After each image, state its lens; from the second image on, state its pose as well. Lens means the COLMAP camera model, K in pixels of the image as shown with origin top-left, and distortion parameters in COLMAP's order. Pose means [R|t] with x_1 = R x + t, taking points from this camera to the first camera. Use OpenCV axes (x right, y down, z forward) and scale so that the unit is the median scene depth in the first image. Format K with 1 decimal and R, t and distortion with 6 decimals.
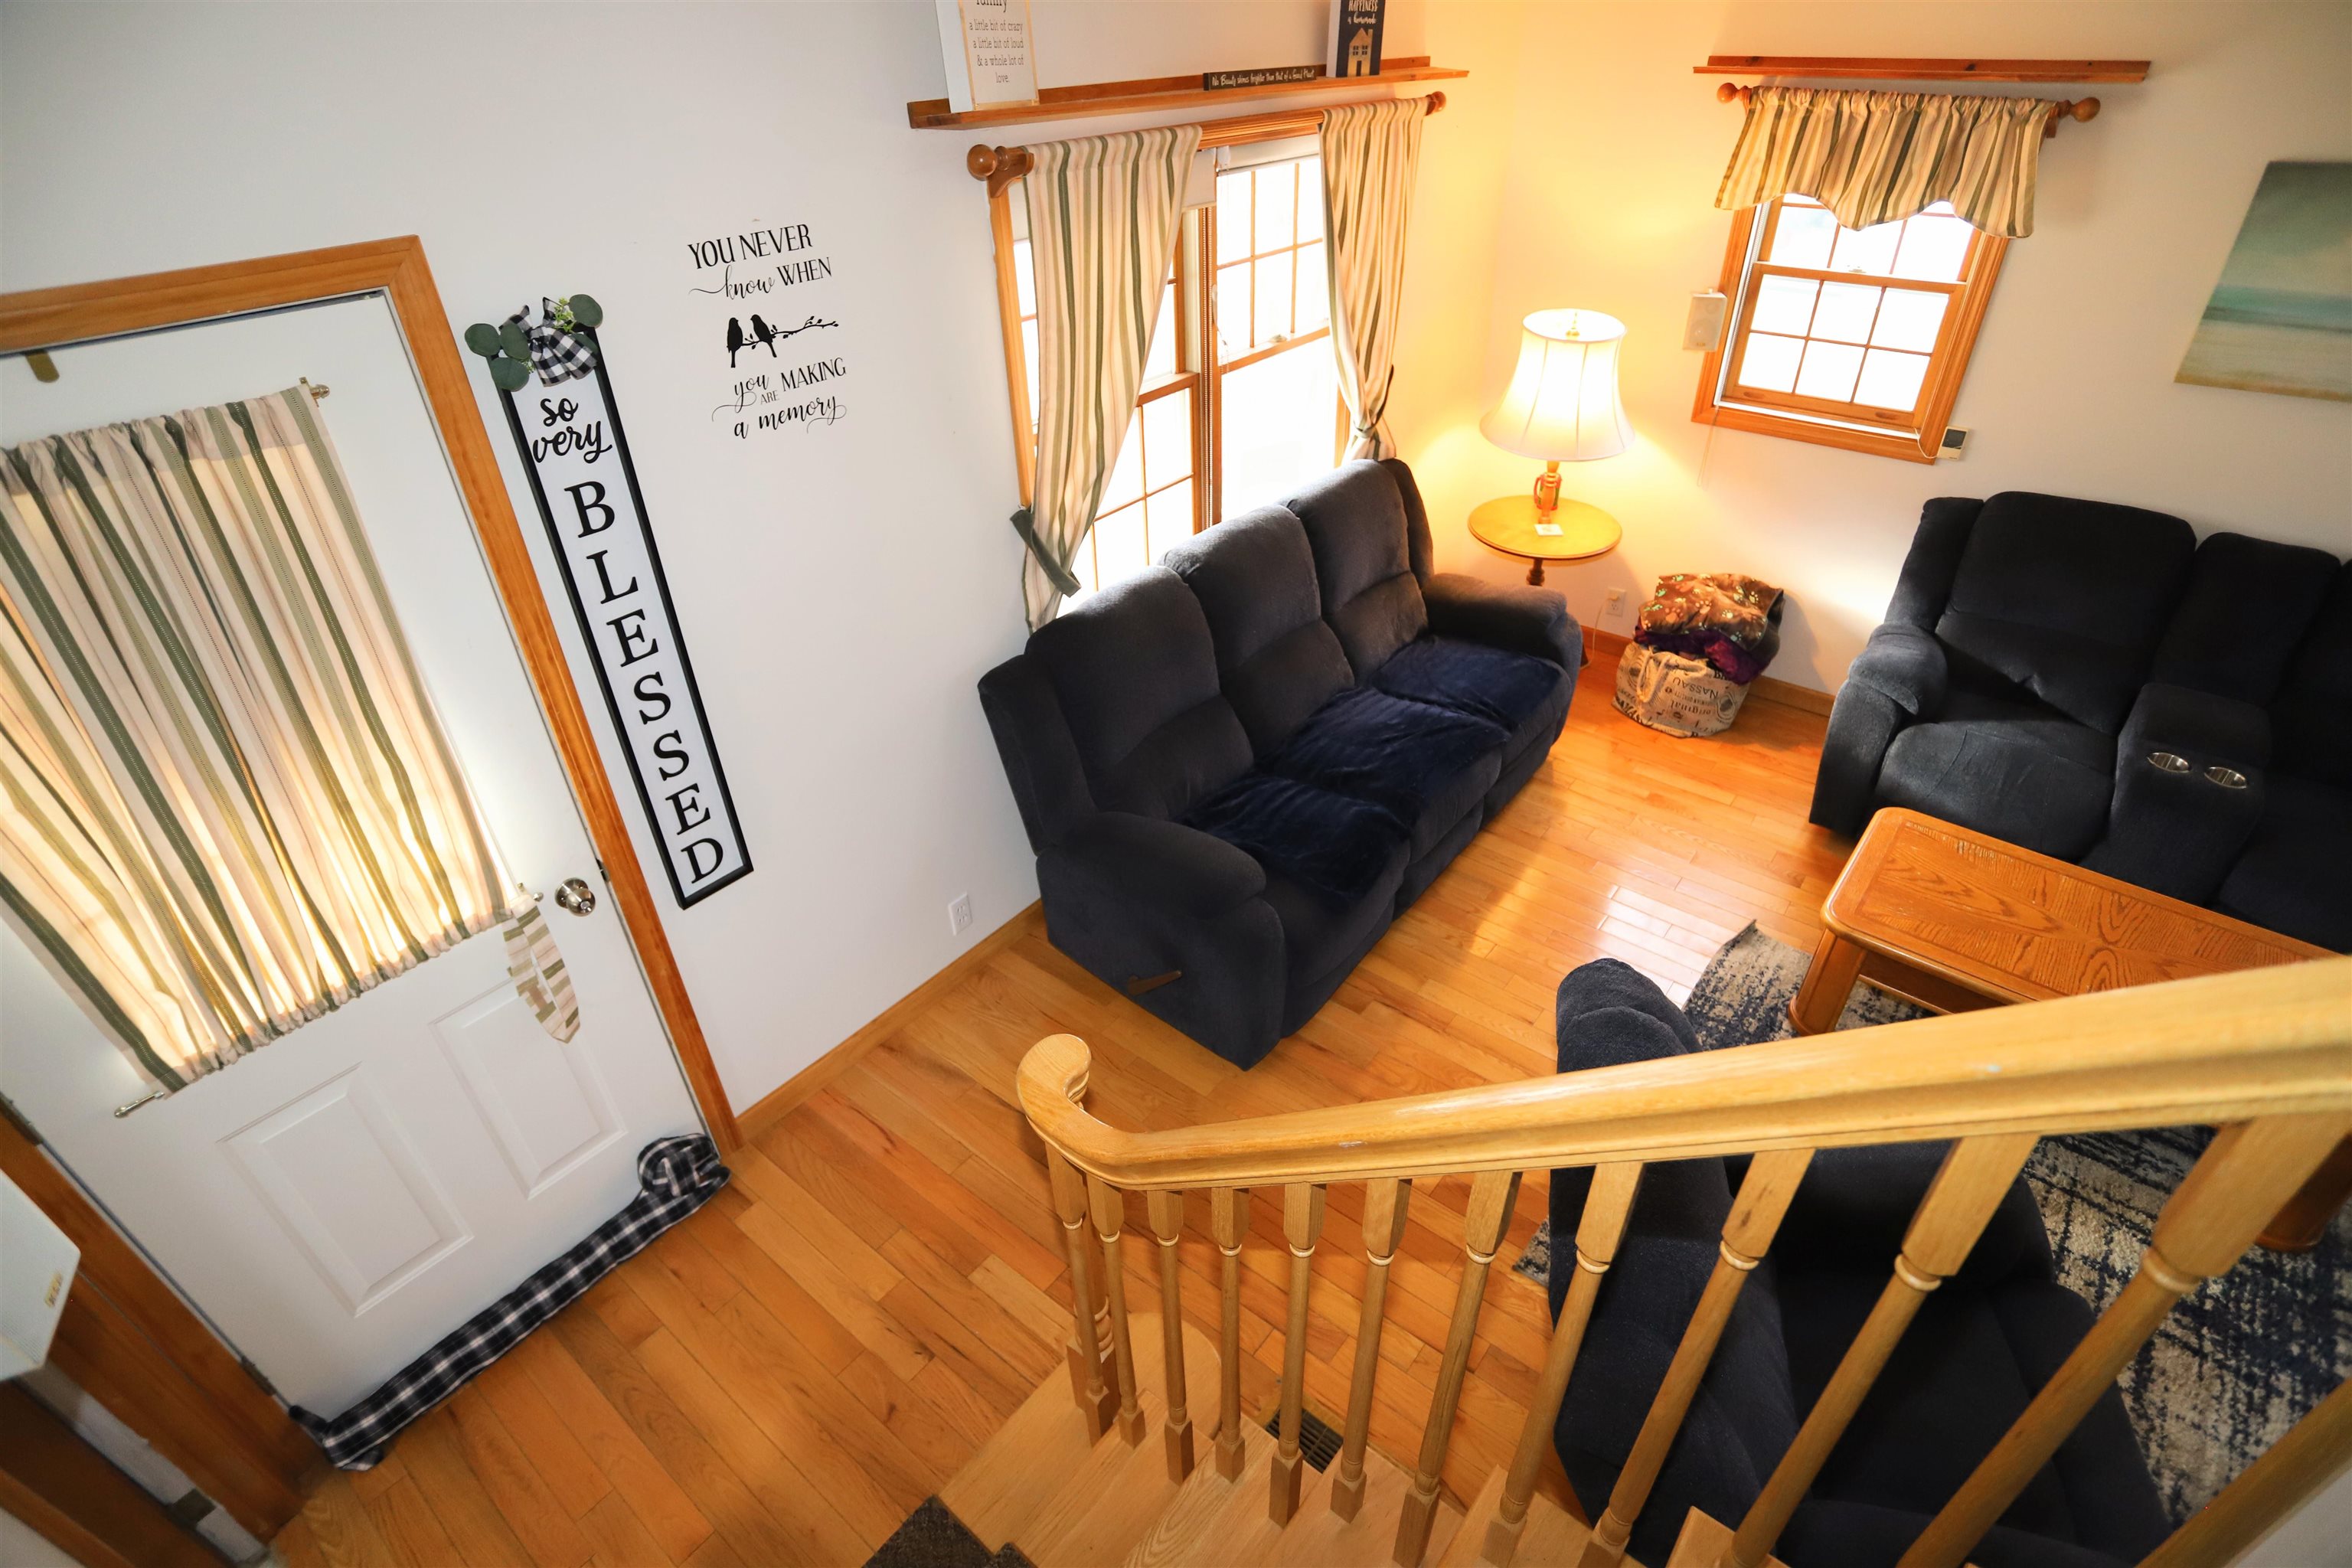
lens RADIAL K [[1136.5, 0, 1176.0], [0, 1136.5, 784.0], [0, 0, 1]] dist [-0.039315, 0.013317]
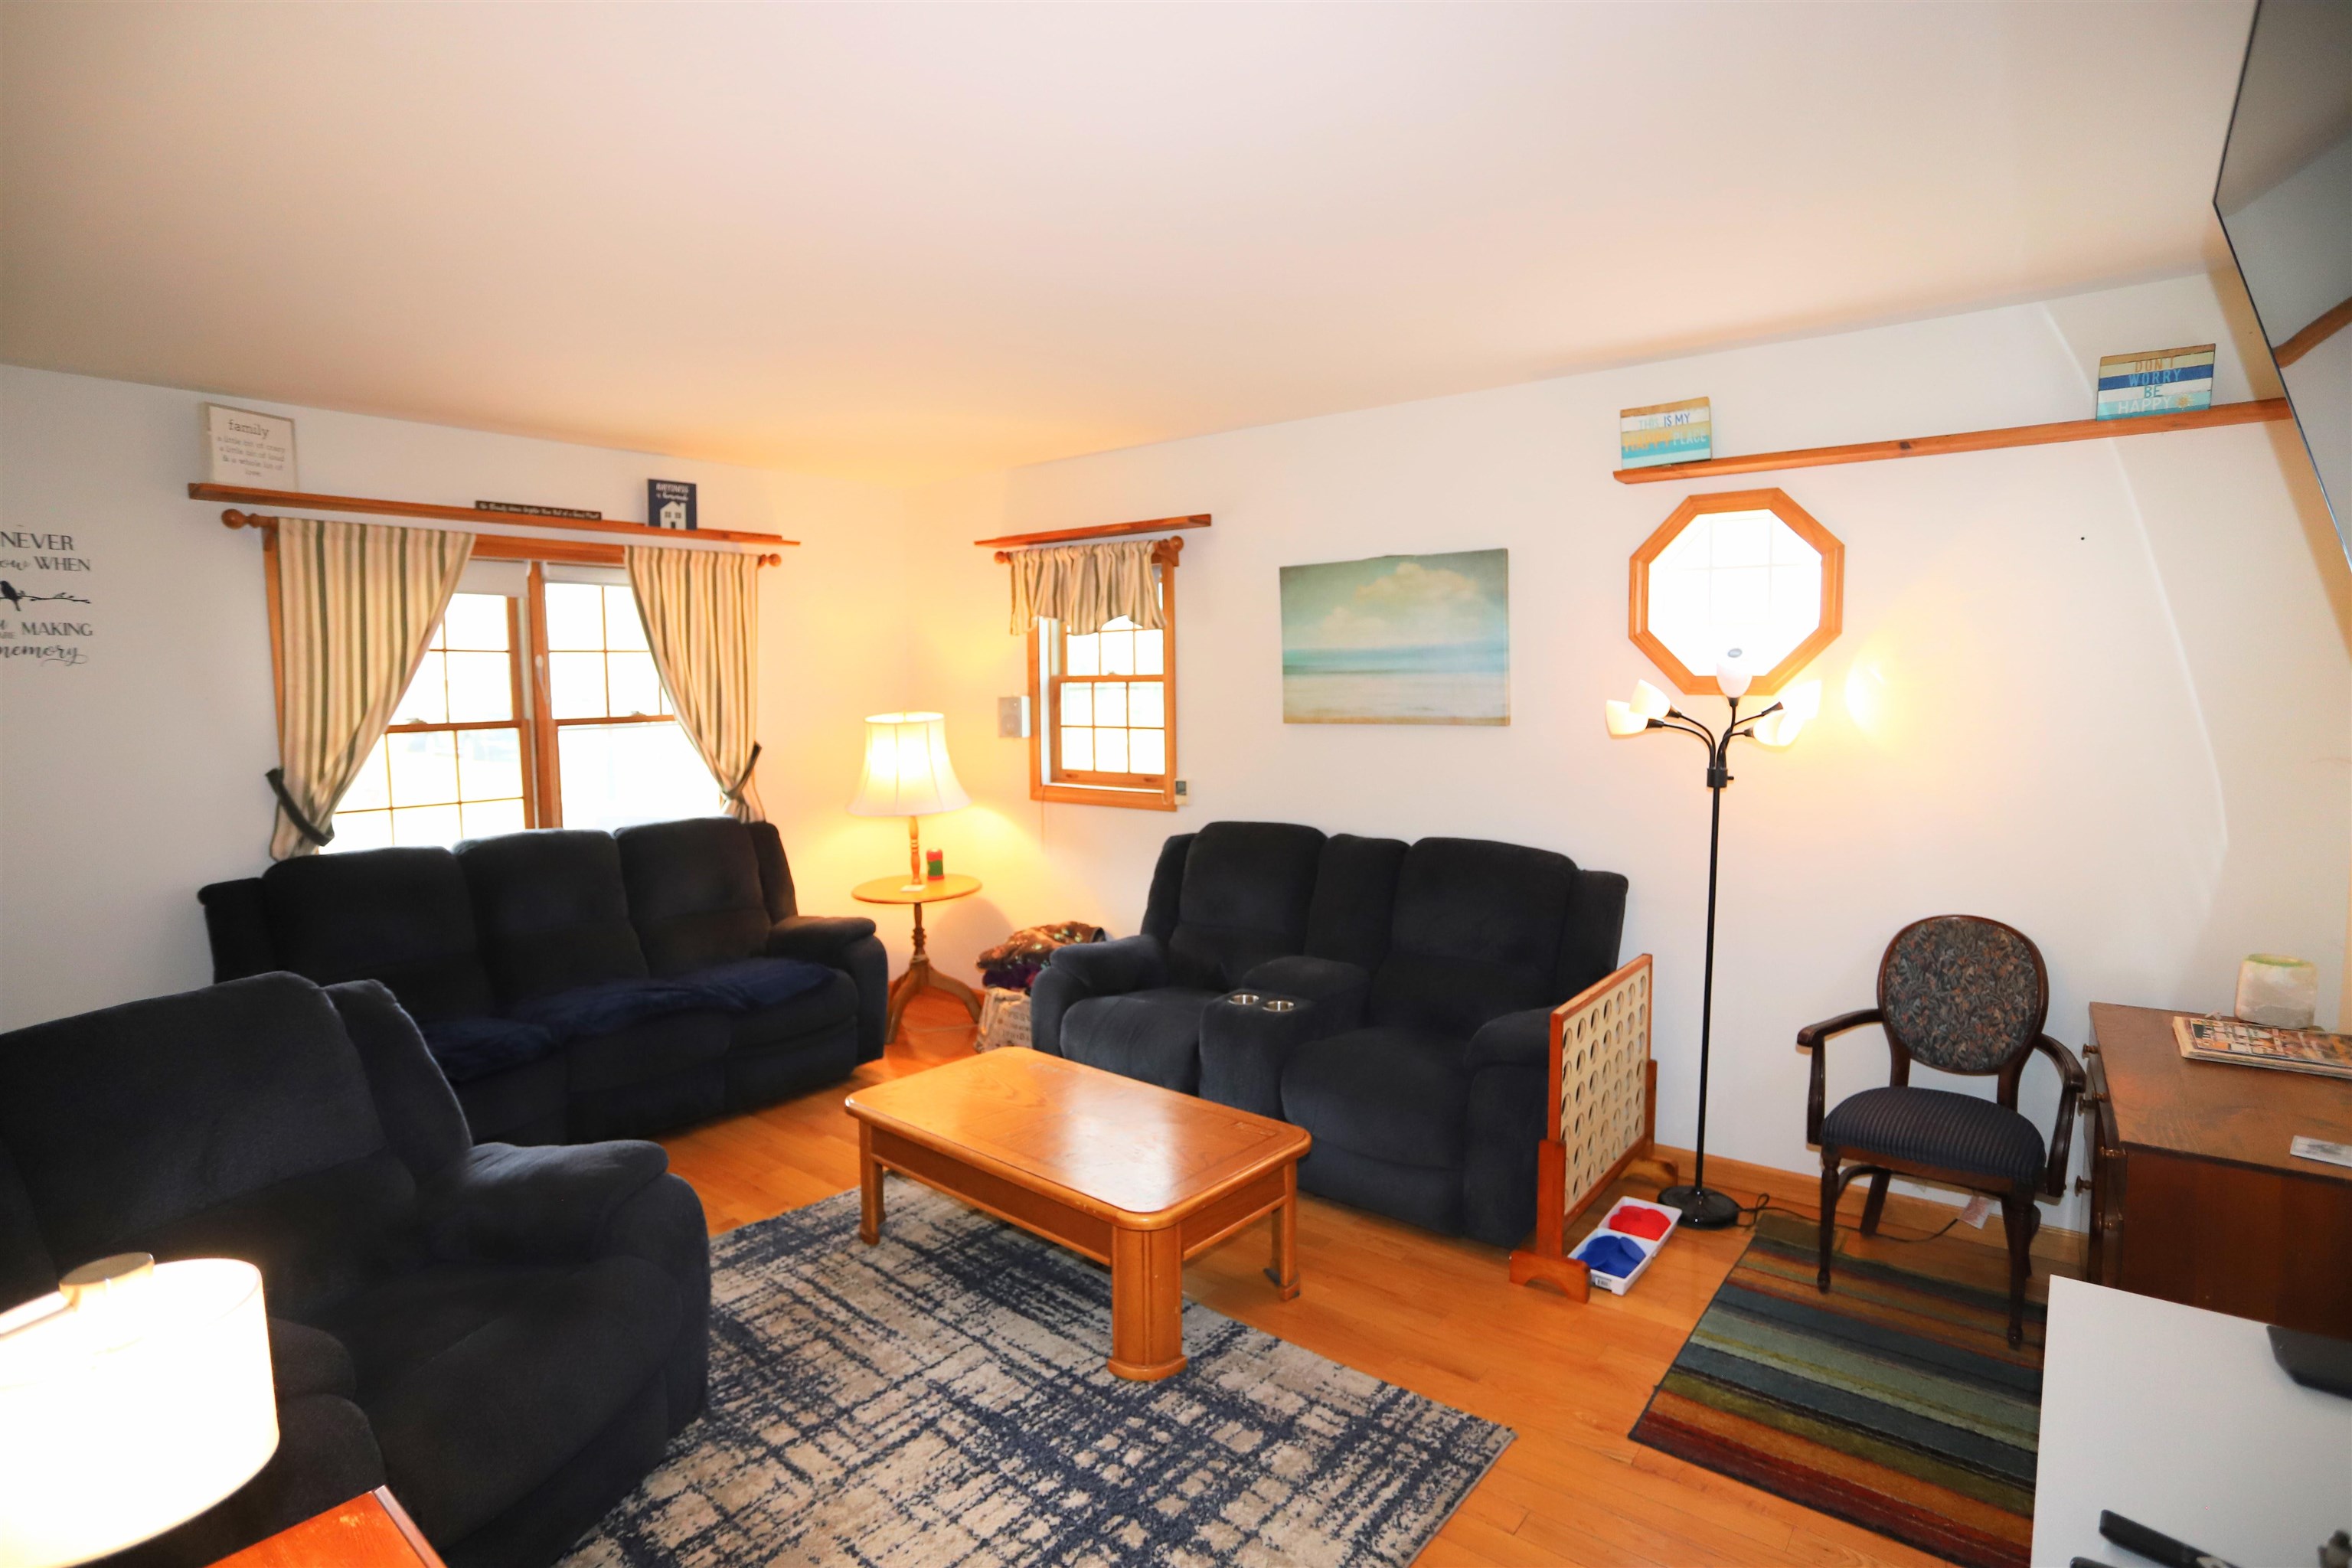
lens RADIAL K [[1167.8, 0, 1176.0], [0, 1167.8, 784.0], [0, 0, 1]] dist [-0.078038, 0.027366]
pose [[0.999844, 0.013124, 0.011834, 0.717515], [-0.005612, 0.870790, -0.491623, 0.326320], [-0.016757, 0.491480, 0.870728, -0.107868]]
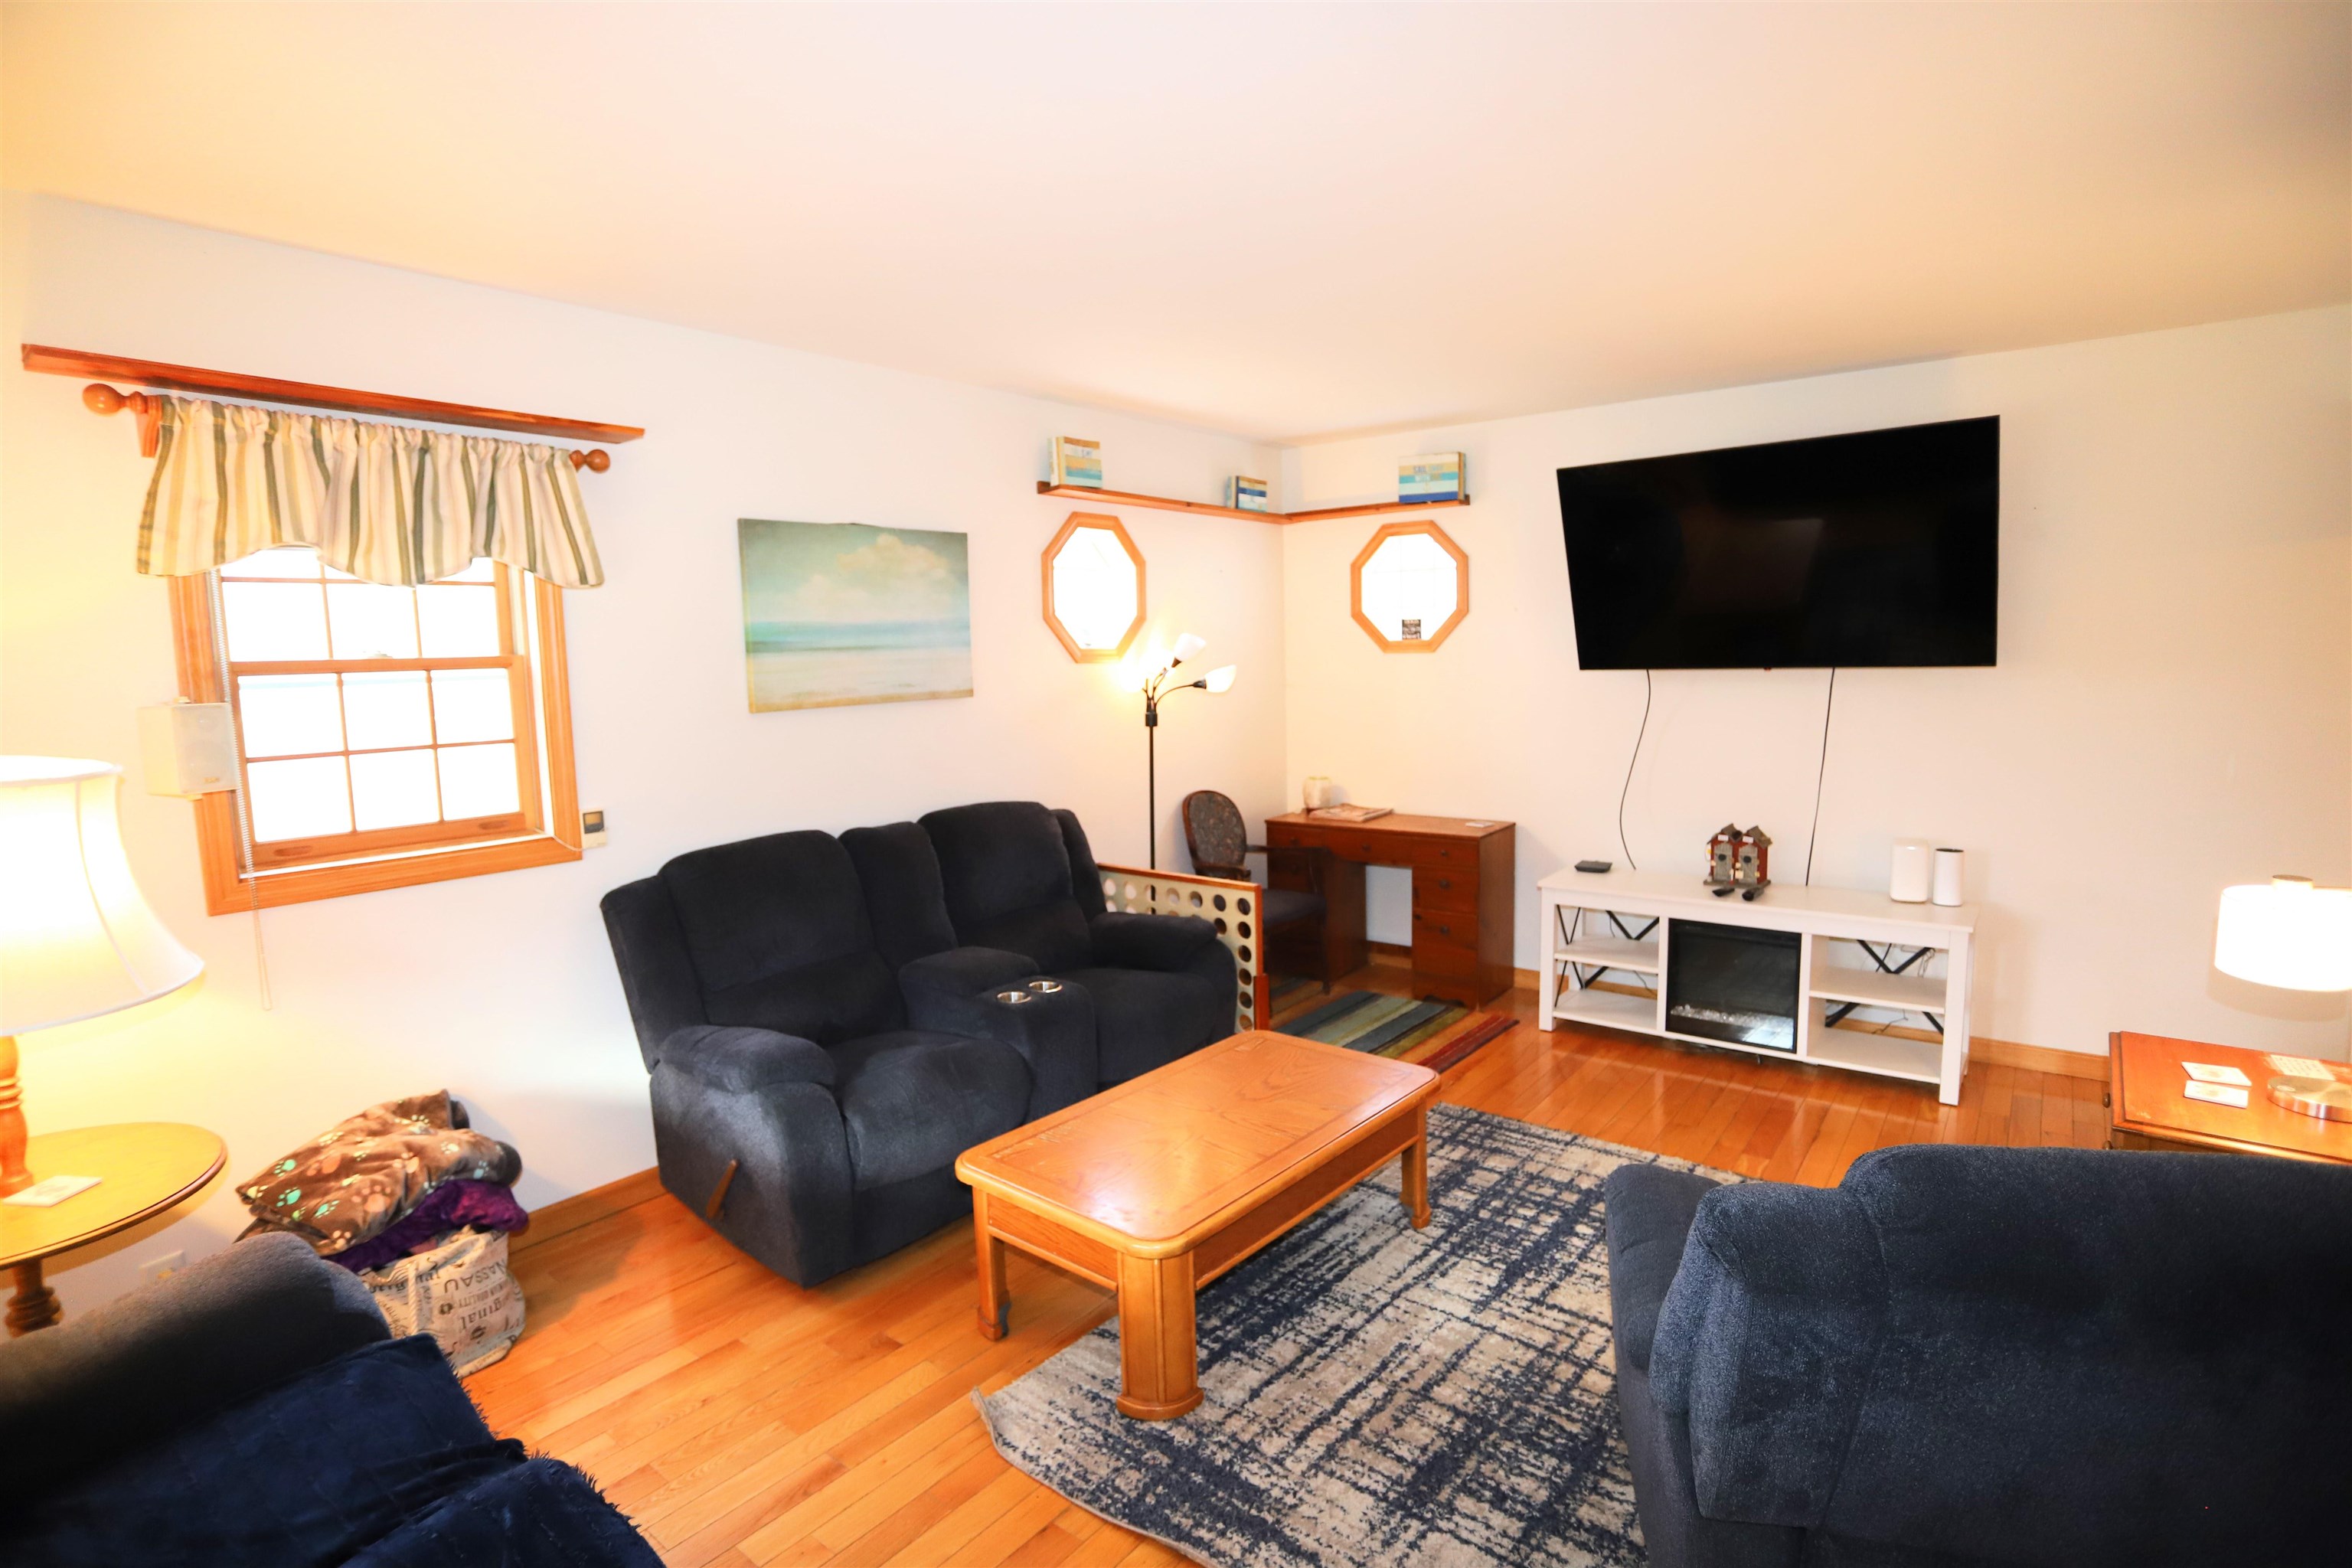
lens RADIAL K [[1145.6, 0, 1179.3], [0, 1145.6, 782.3], [0, 0, 1]] dist [-0.078662, 0.037094]
pose [[-0.009702, -0.097942, 0.995145, -0.132814], [0.579885, 0.810210, 0.085395, -0.162767], [-0.814640, 0.577898, 0.048935, 0.626511]]
